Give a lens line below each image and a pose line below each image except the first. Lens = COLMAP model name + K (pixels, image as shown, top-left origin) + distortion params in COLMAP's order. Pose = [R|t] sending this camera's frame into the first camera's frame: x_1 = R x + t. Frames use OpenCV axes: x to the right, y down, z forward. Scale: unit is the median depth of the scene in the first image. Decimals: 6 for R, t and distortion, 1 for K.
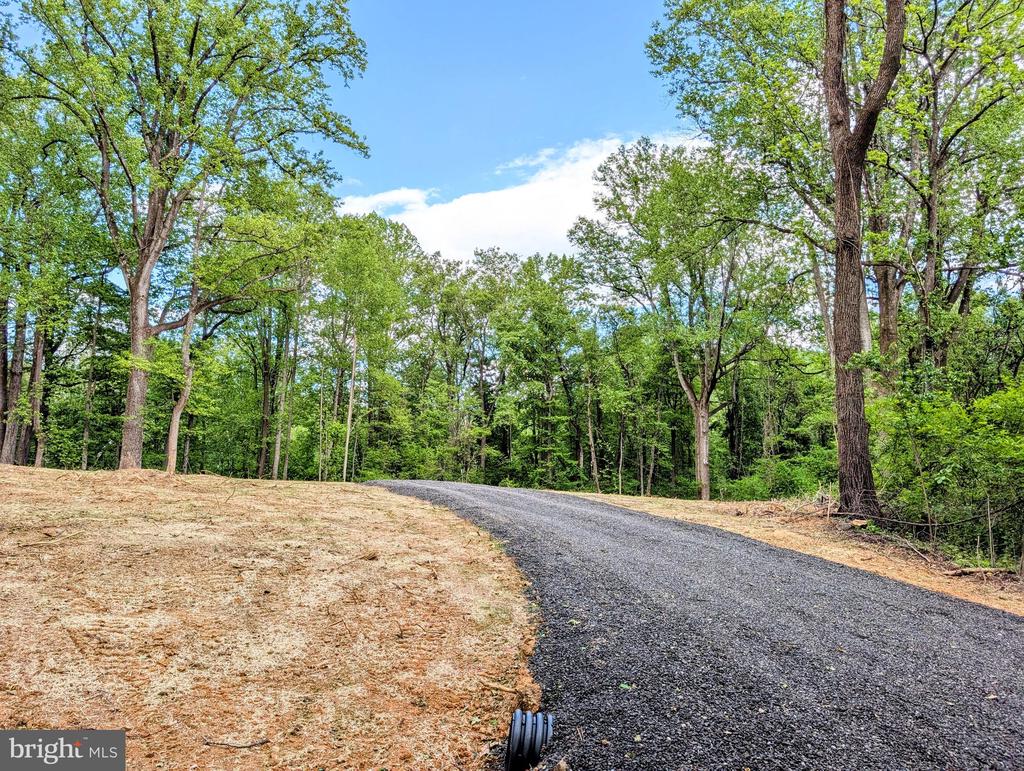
lens RADIAL K [[733.3, 0, 509.0], [0, 733.3, 364.9], [0, 0, 1]] dist [0.029553, -0.025175]
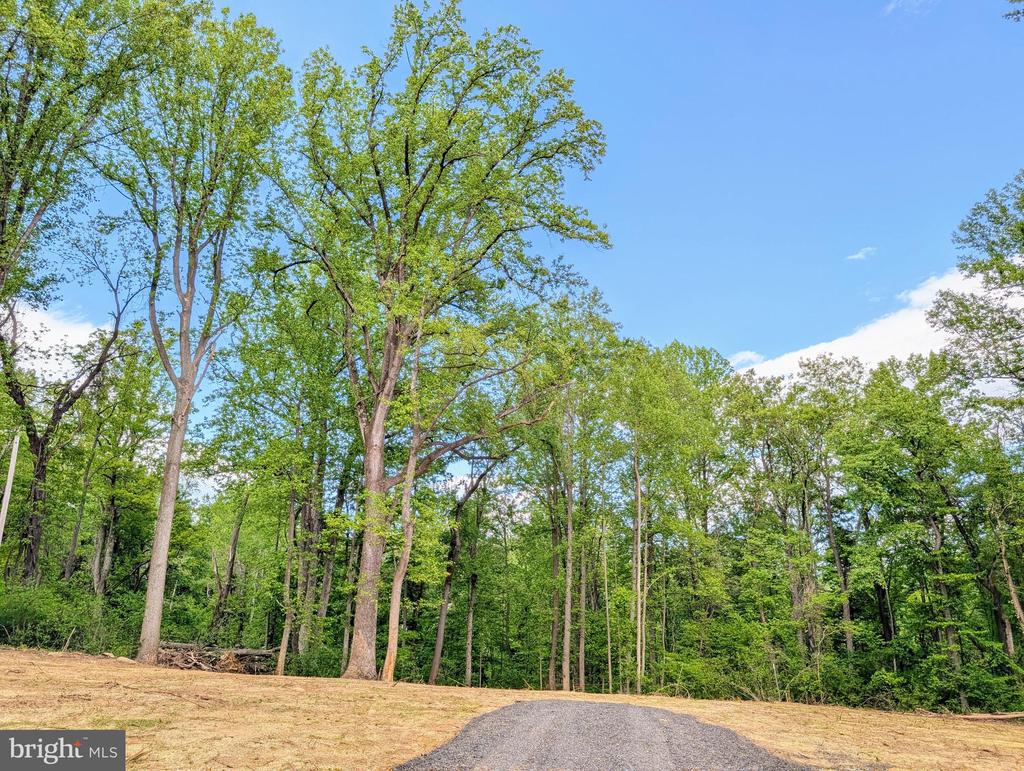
lens RADIAL K [[733.3, 0, 511.0], [0, 733.3, 381.1], [0, 0, 1]] dist [0.029553, -0.025175]
pose [[0.884767, -0.144825, -0.442960, 0.029644], [0.057091, 0.977012, -0.205399, 0.012306], [0.462524, 0.156441, 0.872695, 0.170350]]
